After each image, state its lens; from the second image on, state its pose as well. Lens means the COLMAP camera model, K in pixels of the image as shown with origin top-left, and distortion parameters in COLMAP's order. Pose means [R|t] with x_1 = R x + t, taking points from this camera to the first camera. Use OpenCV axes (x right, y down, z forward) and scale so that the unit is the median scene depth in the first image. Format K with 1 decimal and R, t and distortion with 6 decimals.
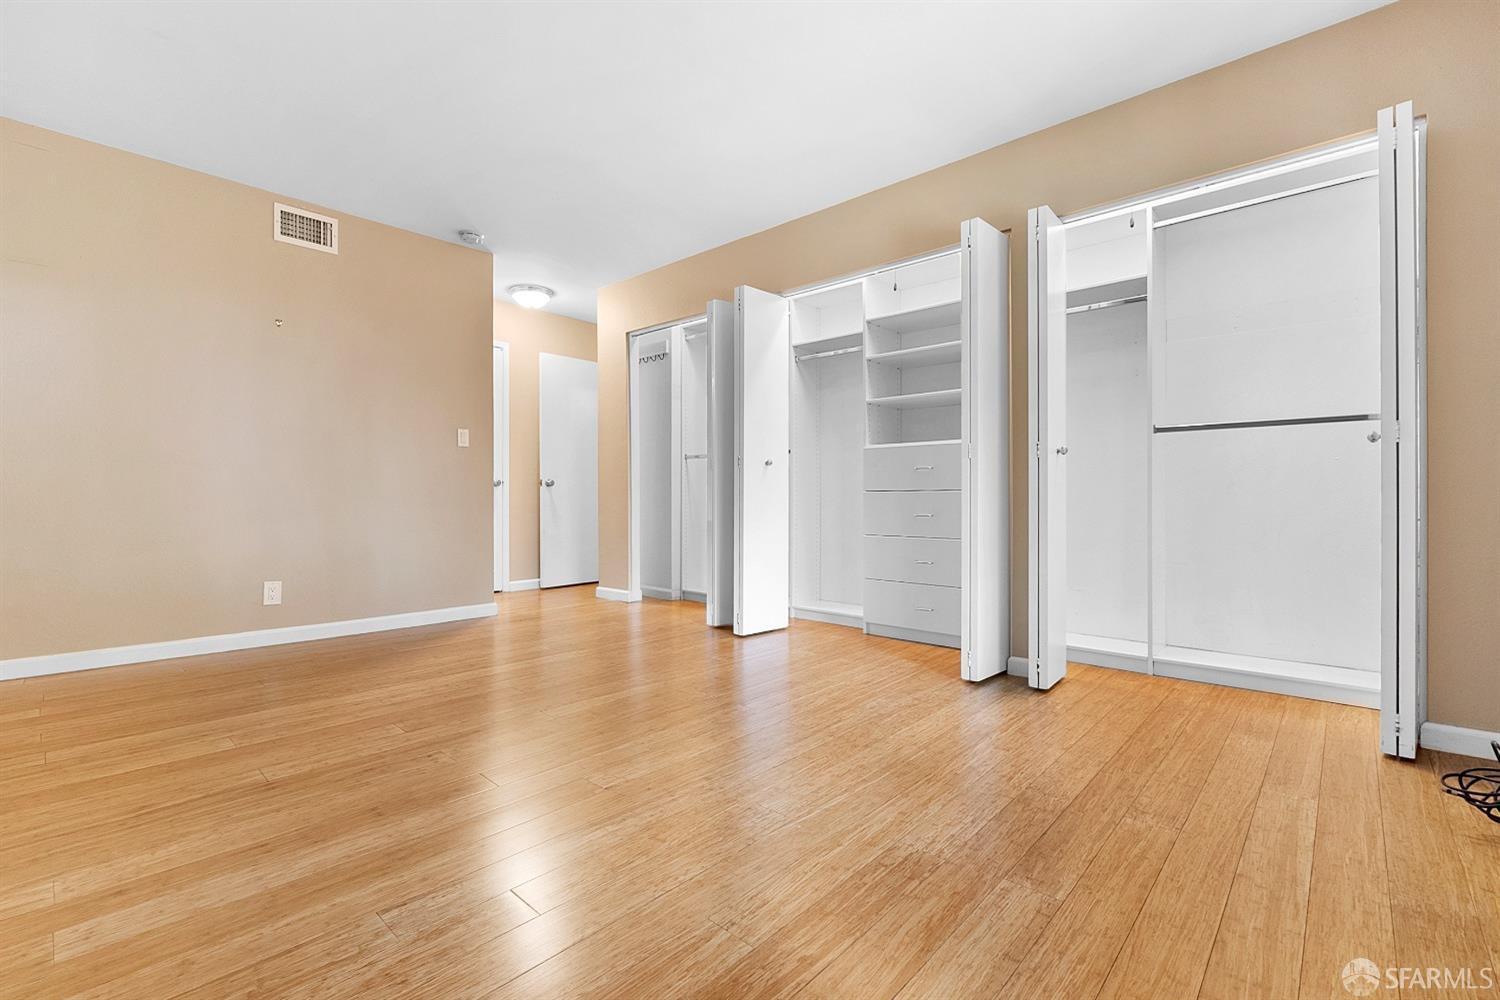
lens RADIAL K [[655.3, 0, 750.0], [0, 655.3, 500.0], [0, 0, 1]] dist [-0.002529, 0.000025]
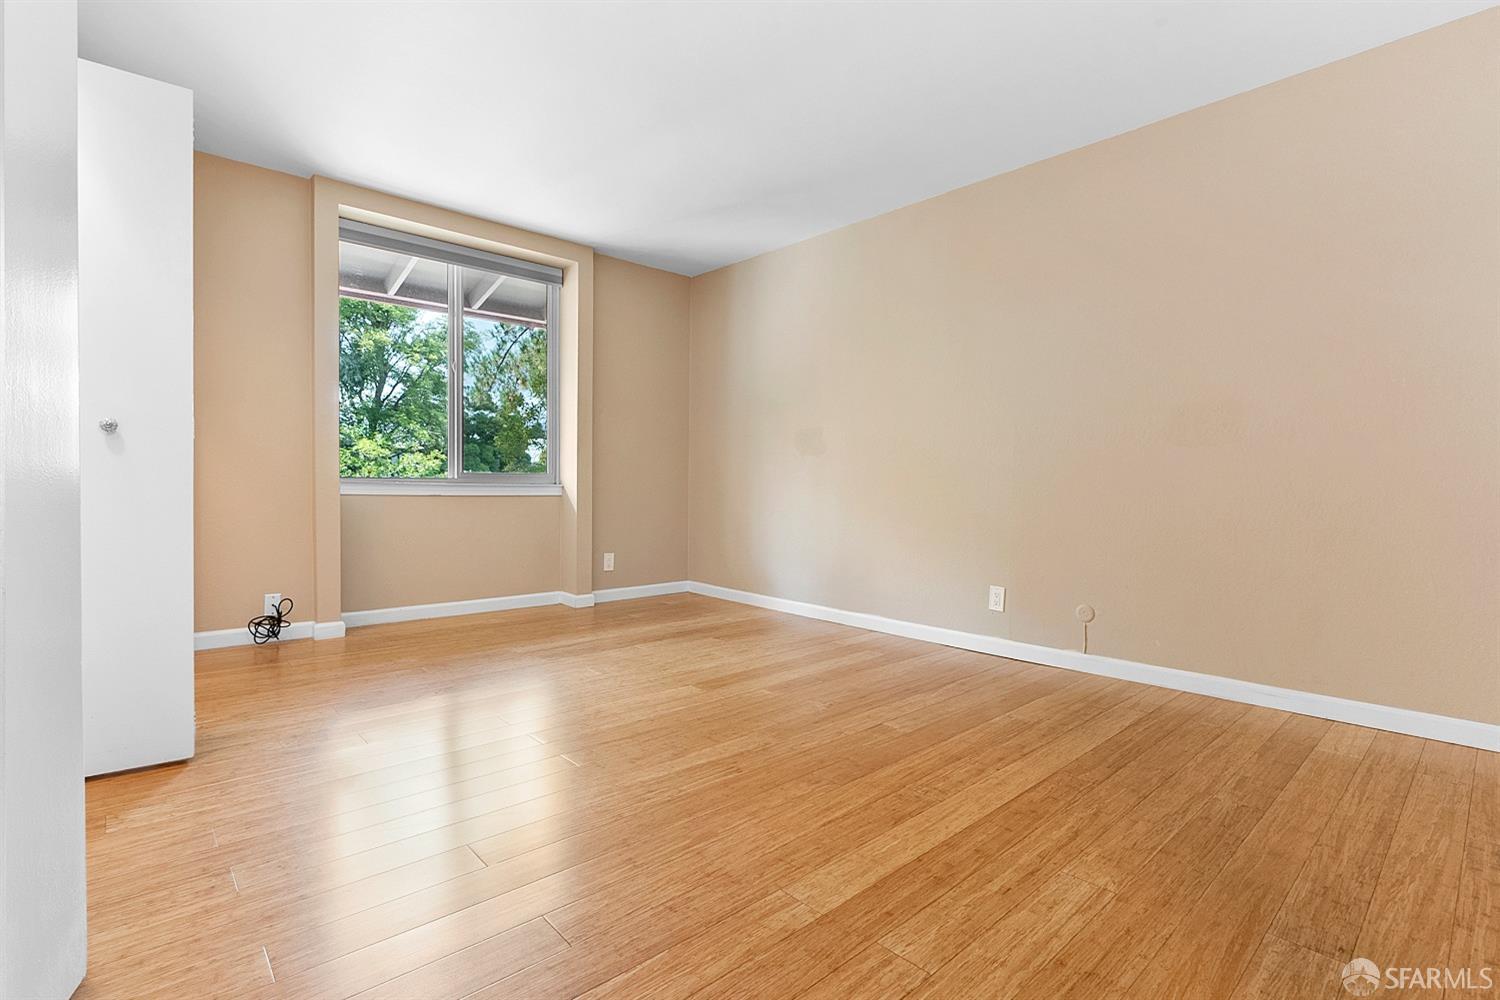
lens RADIAL K [[704.6, 0, 750.0], [0, 704.6, 500.0], [0, 0, 1]] dist [0.001075, -0.000049]
pose [[-0.995890, -0.016355, 0.089080, -0.424164], [-0.013569, 0.999402, 0.031793, -0.038627], [-0.089547, 0.030454, -0.995517, 2.217586]]
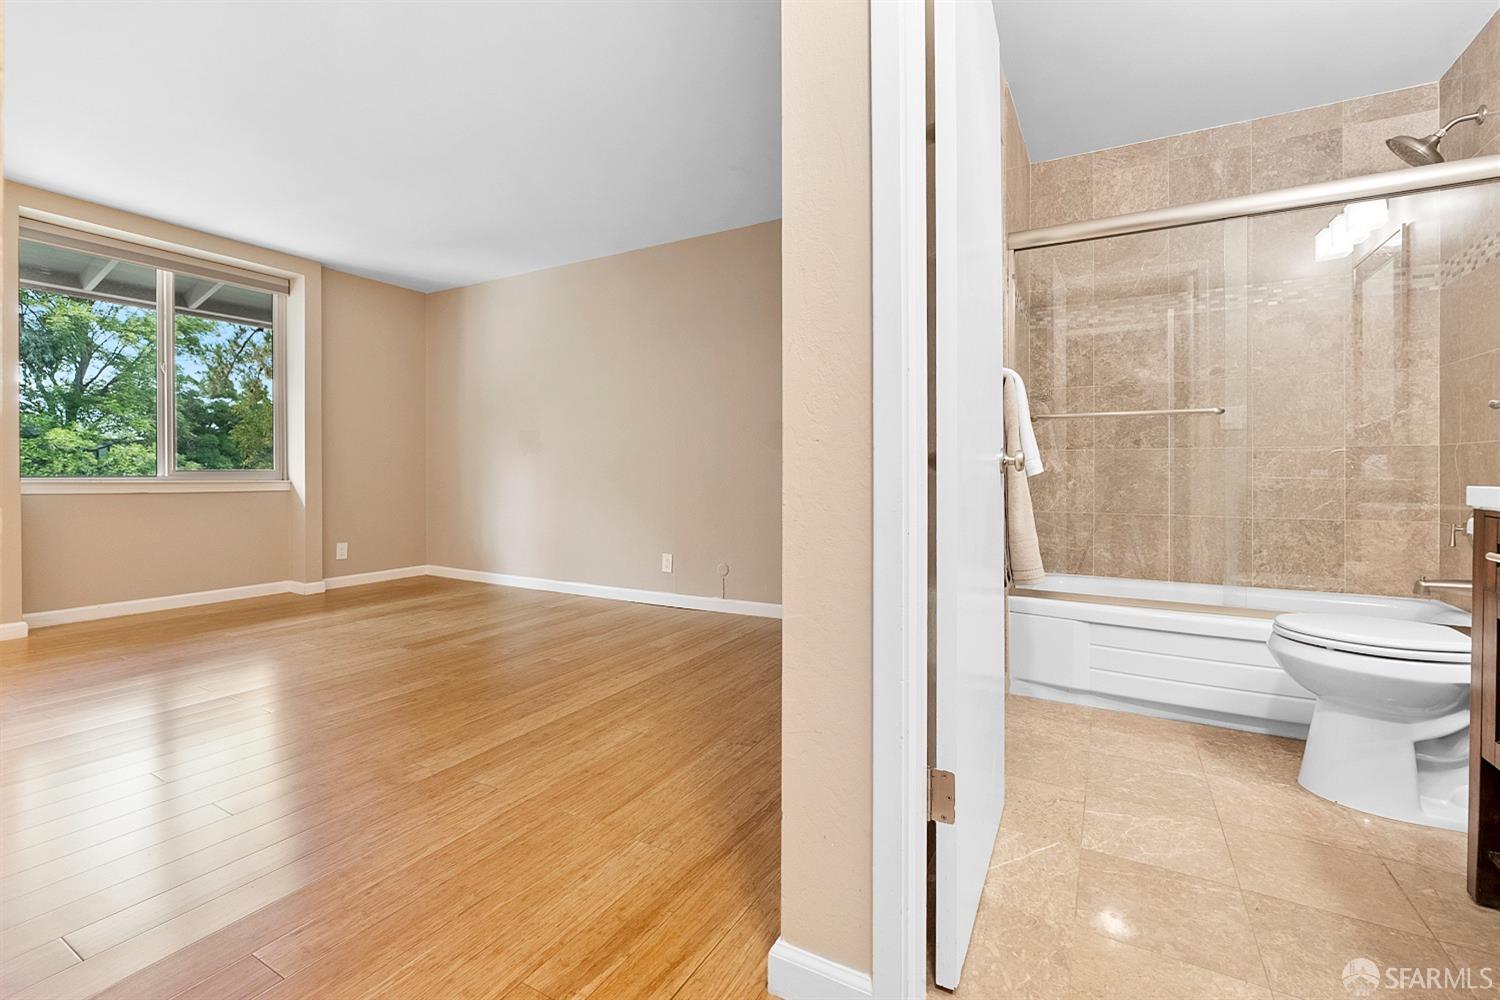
lens RADIAL K [[648.9, 0, 748.0], [0, 648.9, 475.2], [0, 0, 1]] dist [-0.002391, 0.000067]
pose [[-0.974454, -0.002231, -0.224575, -0.651821], [-0.004497, 0.999944, 0.009581, -0.053988], [0.224541, 0.010347, -0.974410, 2.534609]]
